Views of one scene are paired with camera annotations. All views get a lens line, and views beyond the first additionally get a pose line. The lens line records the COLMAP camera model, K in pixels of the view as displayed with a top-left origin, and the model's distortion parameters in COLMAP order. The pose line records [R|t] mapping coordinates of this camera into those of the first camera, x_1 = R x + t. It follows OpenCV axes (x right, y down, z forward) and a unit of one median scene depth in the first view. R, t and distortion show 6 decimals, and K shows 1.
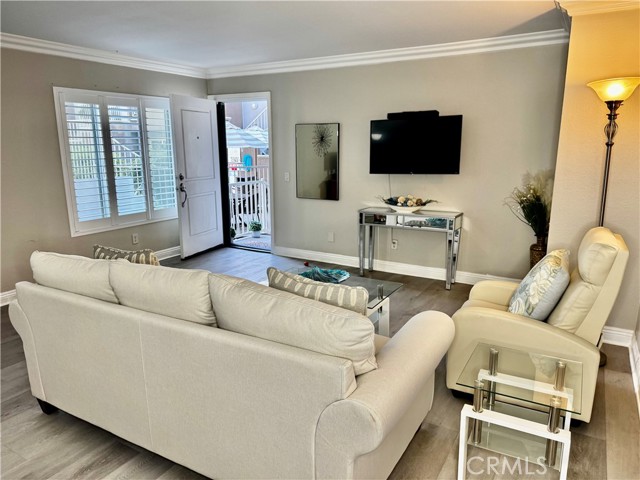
lens RADIAL K [[448.5, 0, 318.3], [0, 448.5, 241.0], [0, 0, 1]] dist [0.011587, -0.004011]
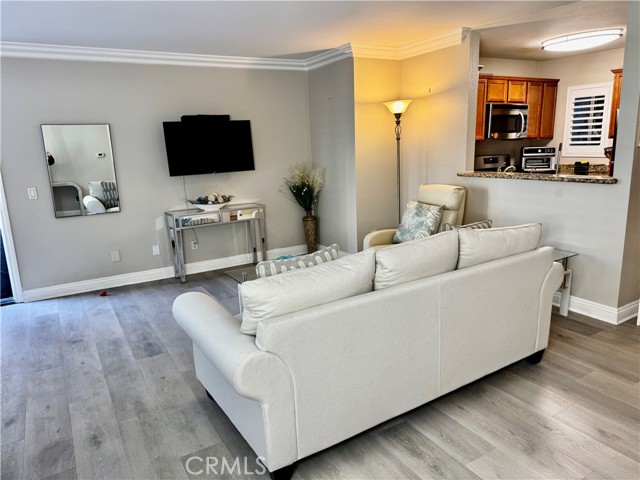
lens RADIAL K [[448.5, 0, 318.3], [0, 448.5, 239.9], [0, 0, 1]] dist [0.011587, -0.004011]
pose [[0.460774, -0.190967, 0.866729, -0.634723], [0.223148, 0.970133, 0.095119, -0.041391], [-0.859007, 0.149580, 0.489625, 0.286485]]
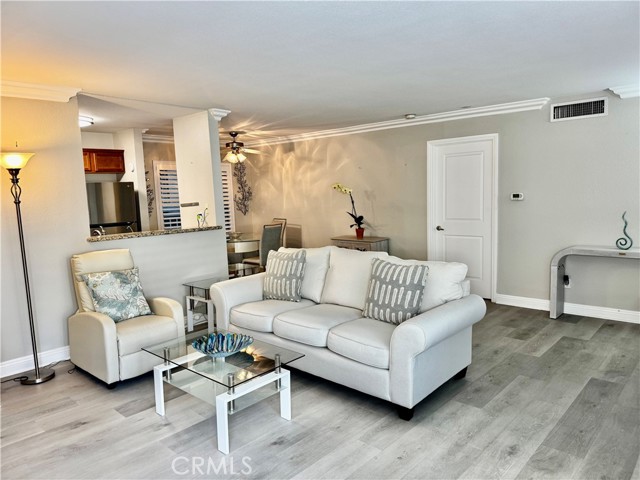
lens RADIAL K [[448.5, 0, 317.3], [0, 448.5, 238.7], [0, 0, 1]] dist [0.011587, -0.004011]
pose [[-0.977199, 0.029508, 0.210266, -0.257074], [0.098485, 0.940315, 0.325742, -0.266460], [-0.188105, 0.339023, -0.921781, 1.215649]]
